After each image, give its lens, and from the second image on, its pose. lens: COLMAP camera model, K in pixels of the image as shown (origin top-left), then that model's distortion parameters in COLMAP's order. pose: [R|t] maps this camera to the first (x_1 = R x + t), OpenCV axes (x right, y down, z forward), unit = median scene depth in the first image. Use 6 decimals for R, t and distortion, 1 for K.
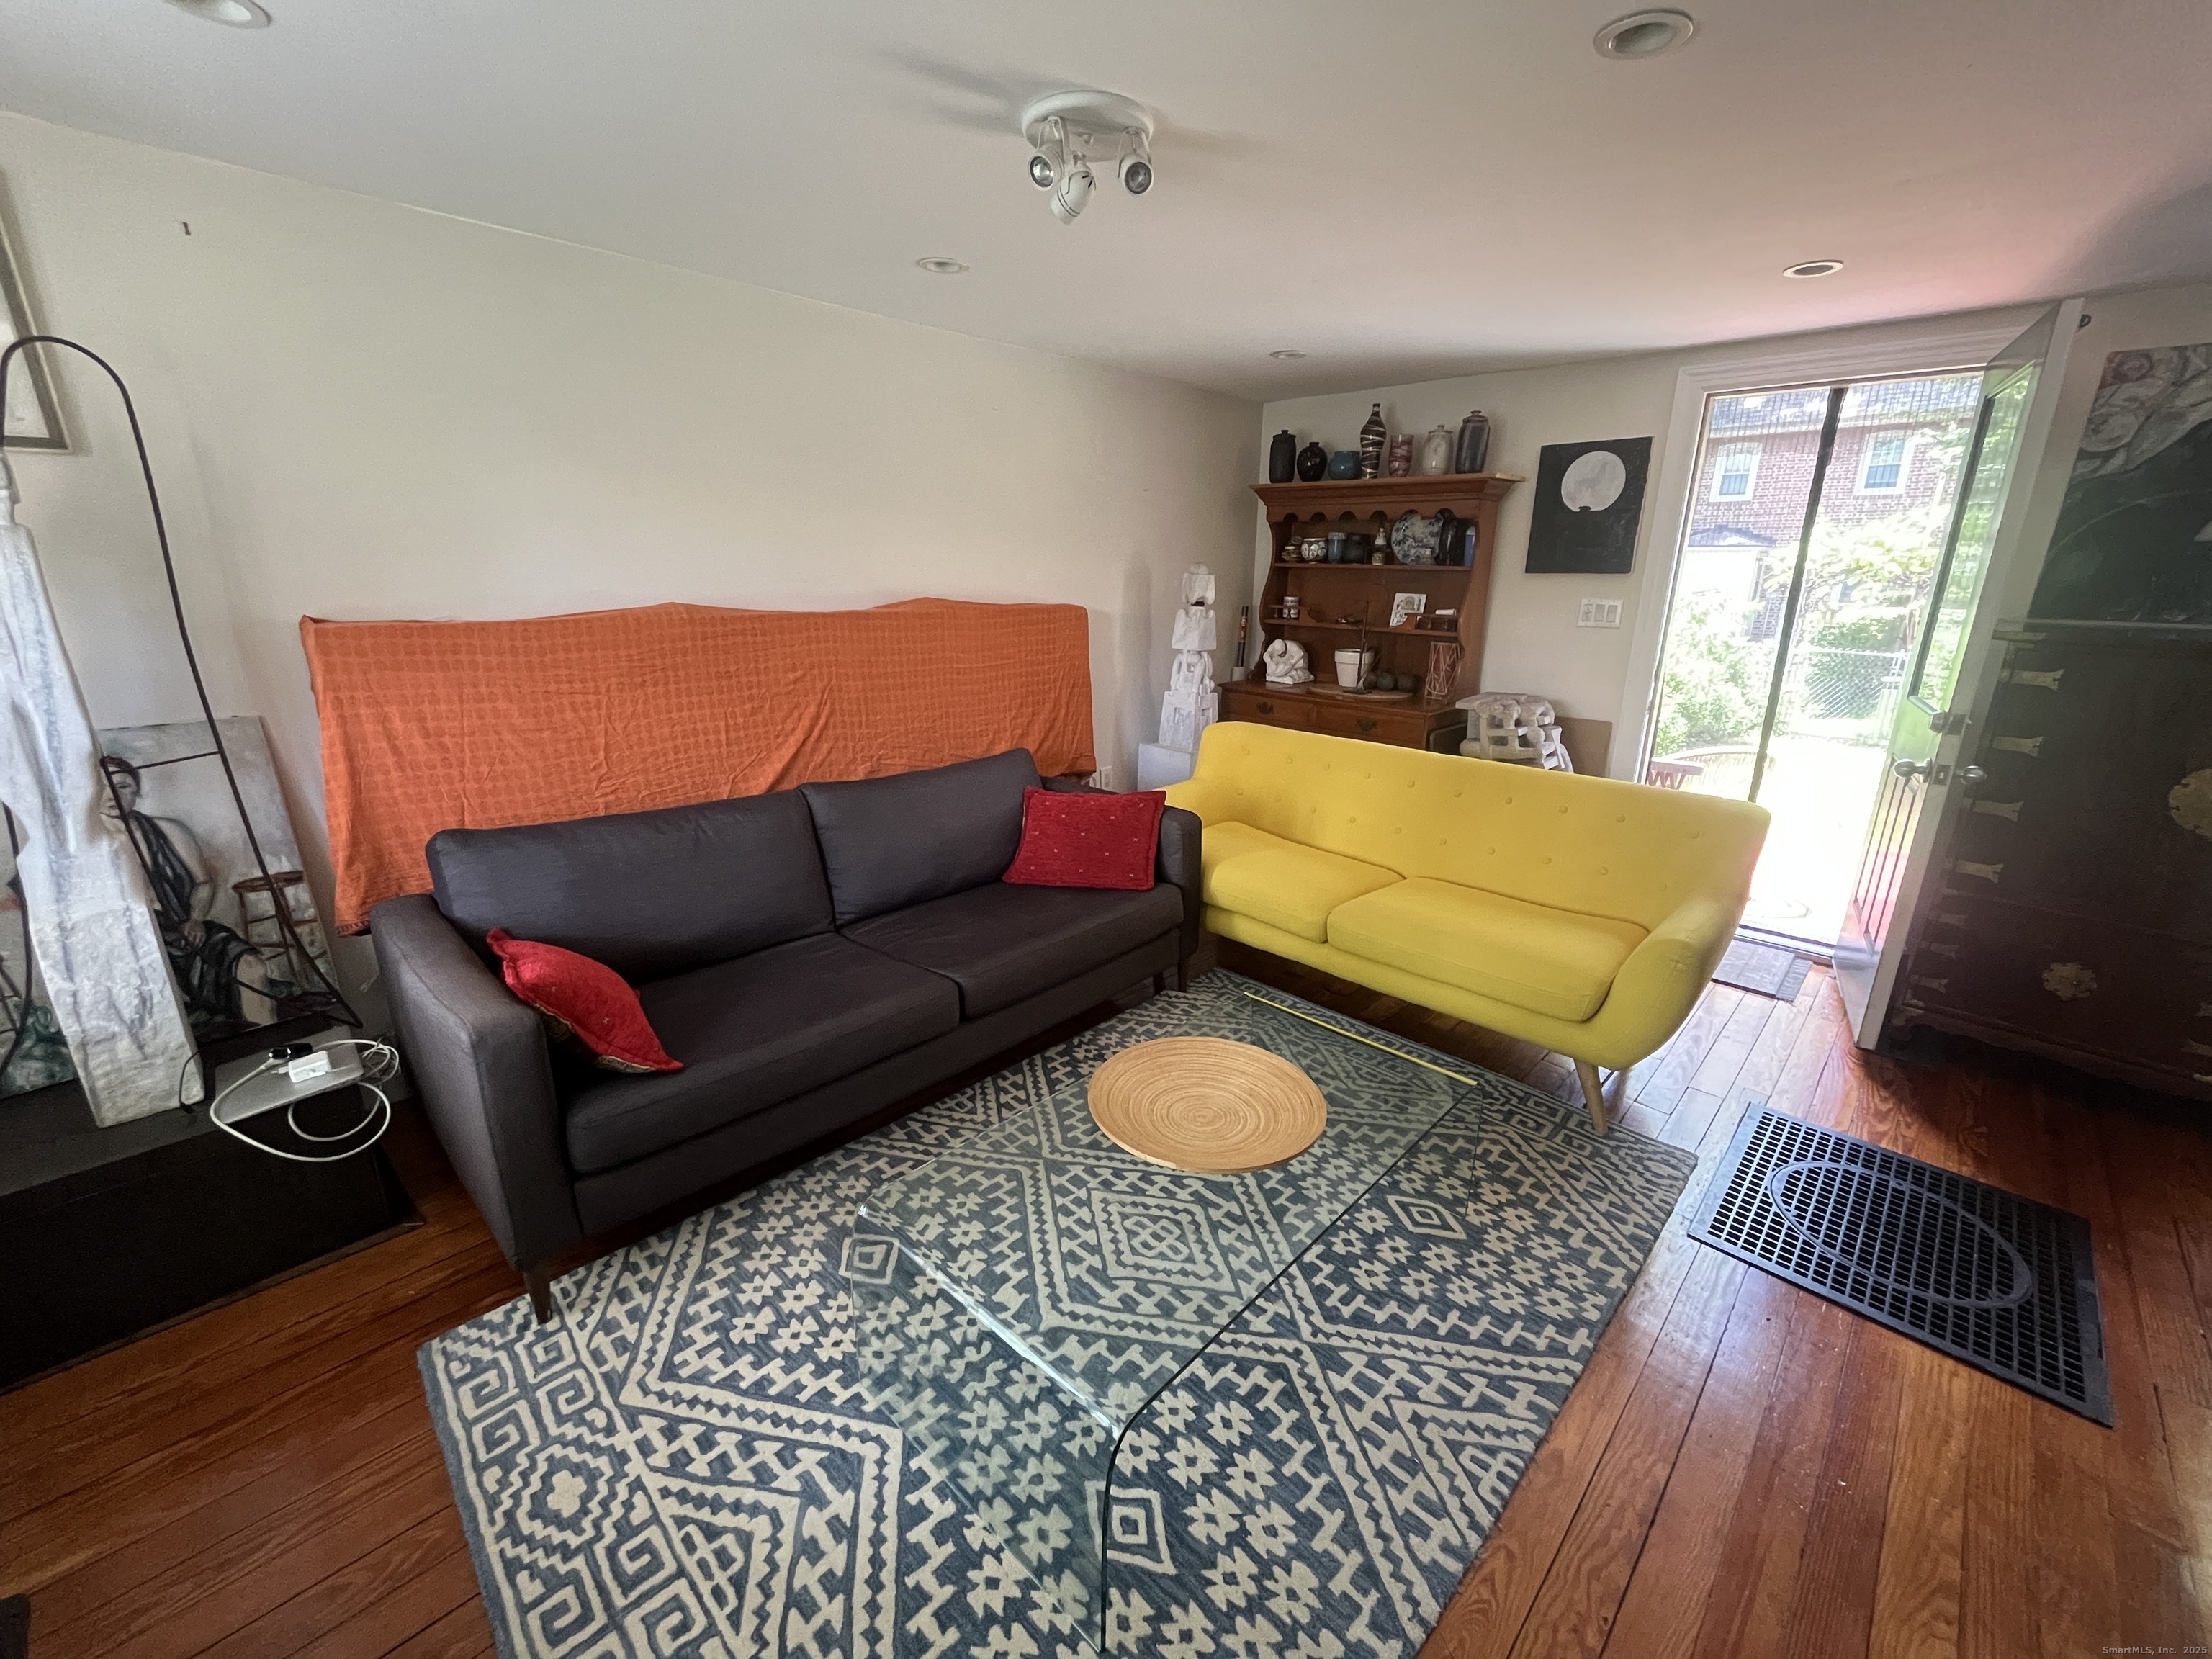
lens RADIAL K [[895.9, 0, 1106.0], [0, 895.9, 829.5], [0, 0, 1]] dist [0.006151, -0.000184]
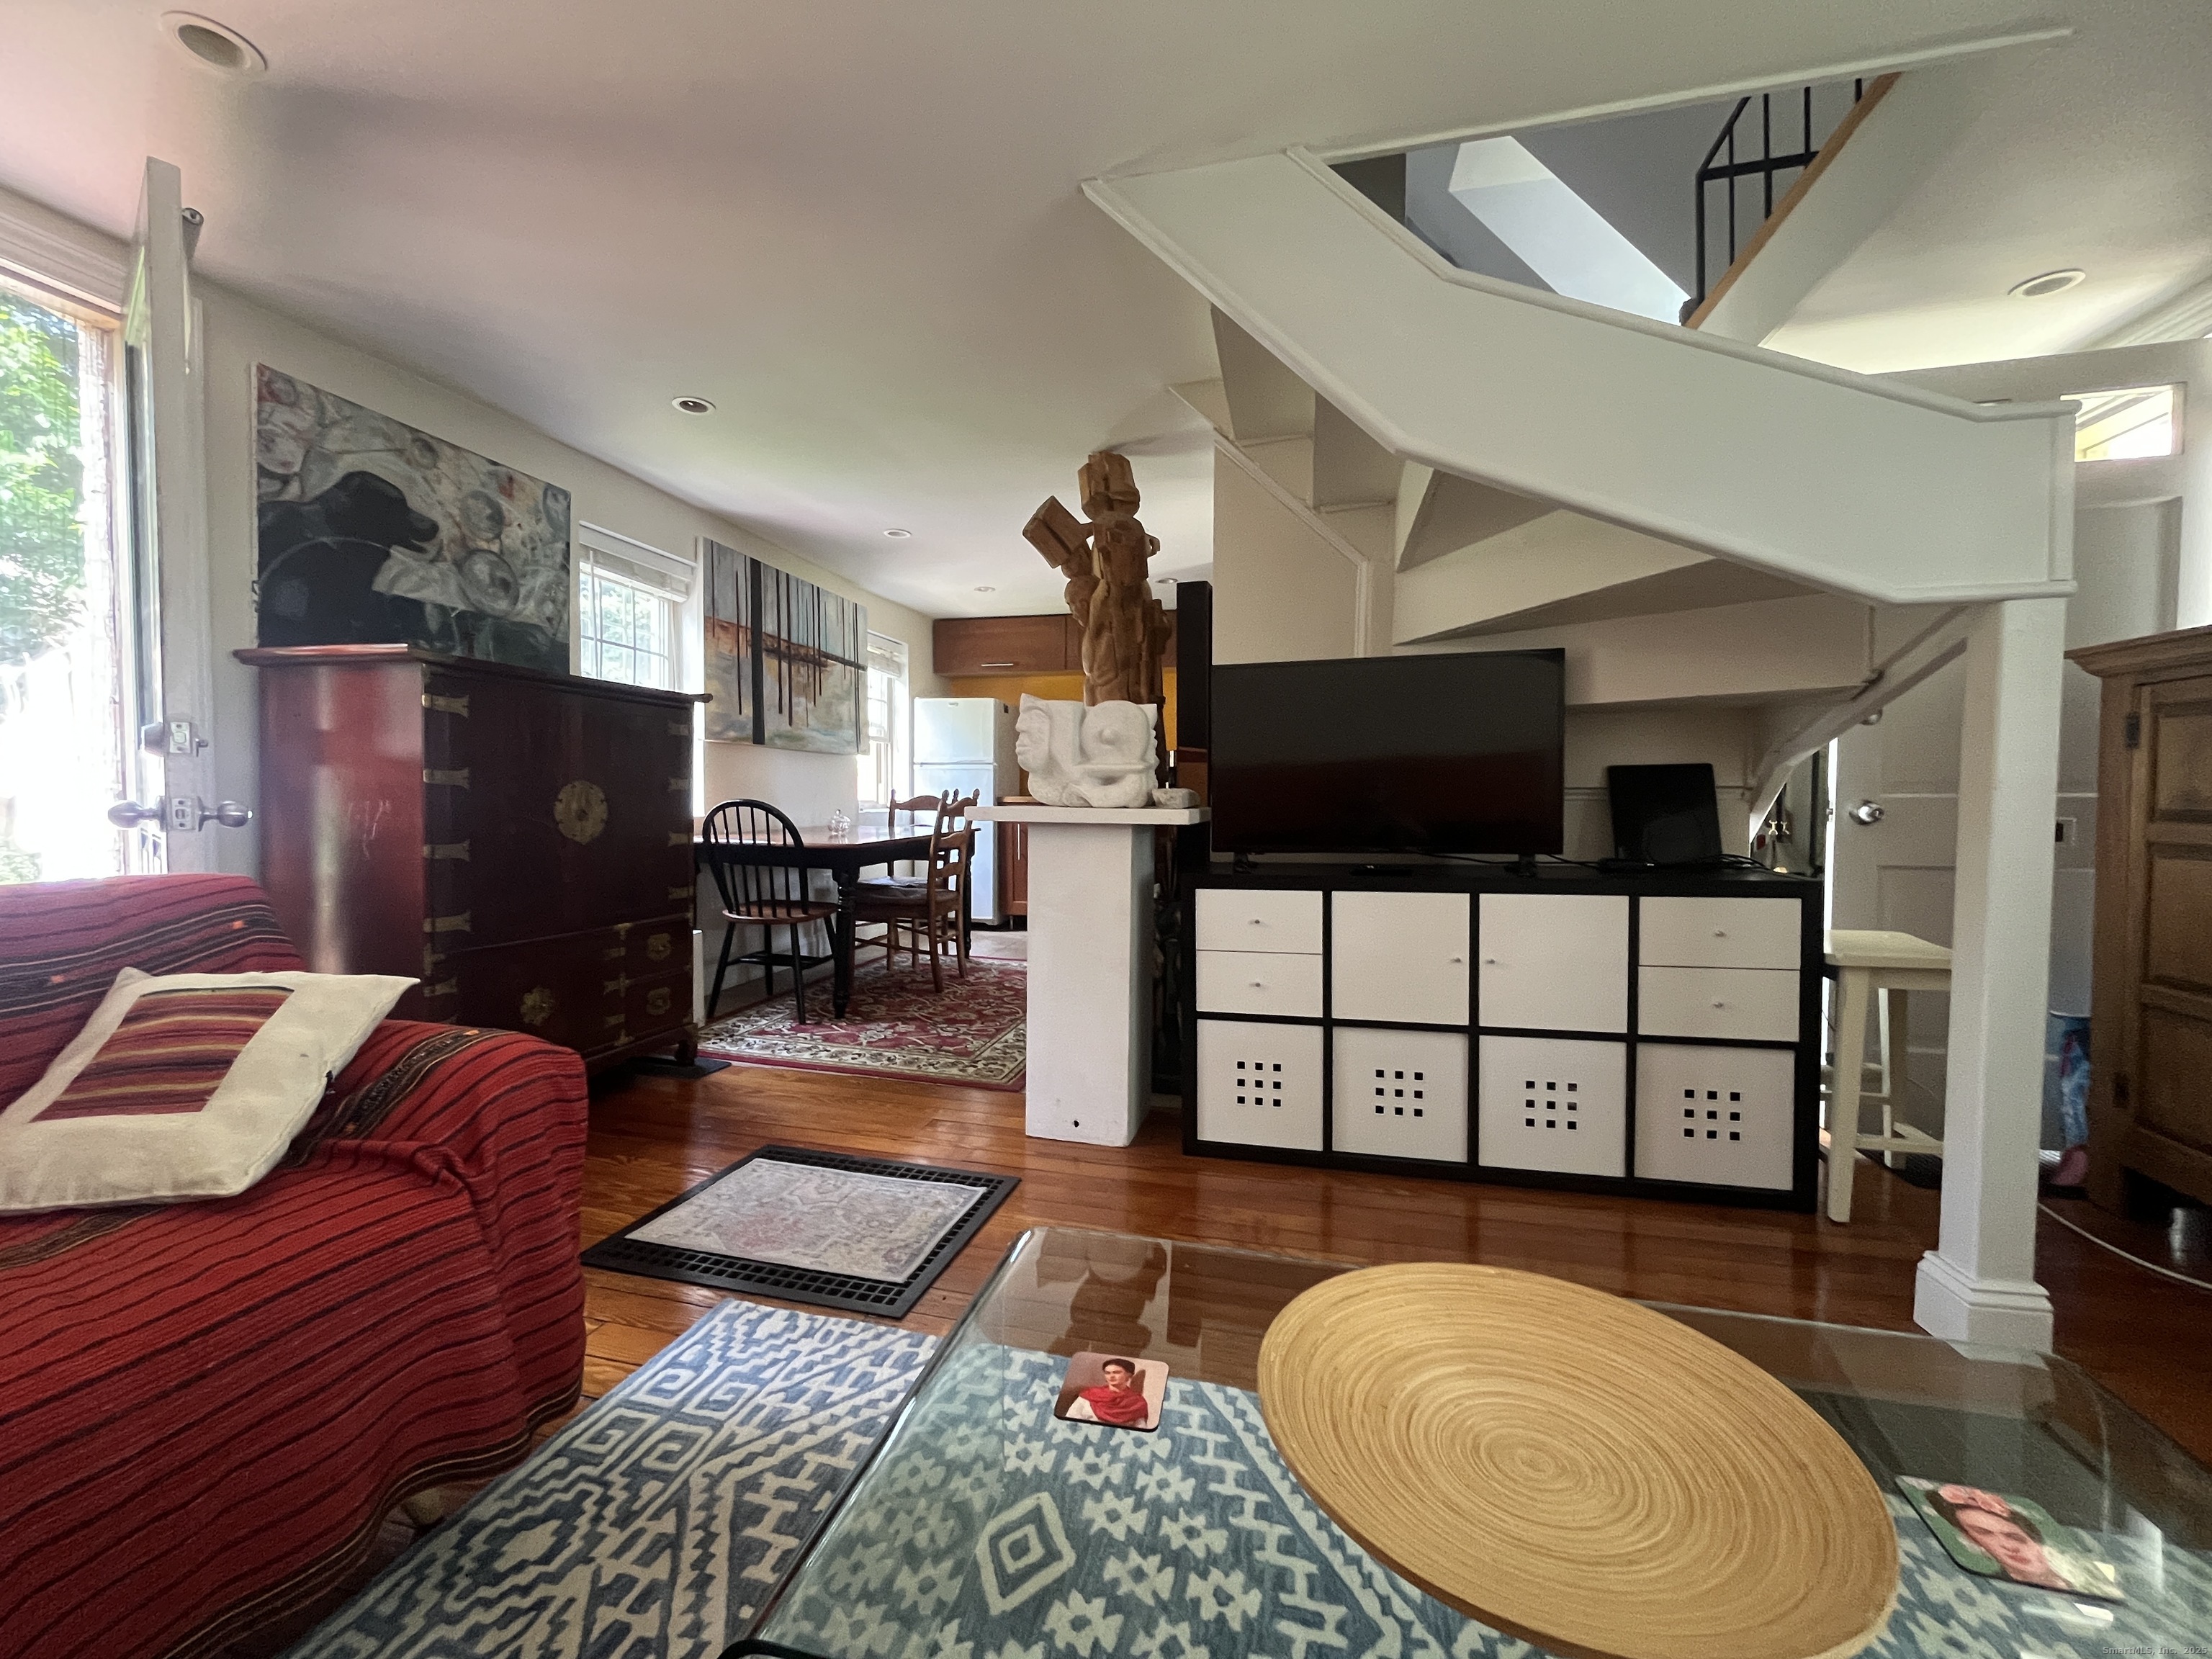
lens RADIAL K [[897.2, 0, 1095.0], [0, 897.2, 829.6], [0, 0, 1]] dist [0.001244, -0.002130]
pose [[-0.493751, -0.048308, 0.868260, -0.129922], [0.230296, 0.955542, 0.184126, -0.083543], [-0.838554, 0.290869, -0.460675, 1.217952]]
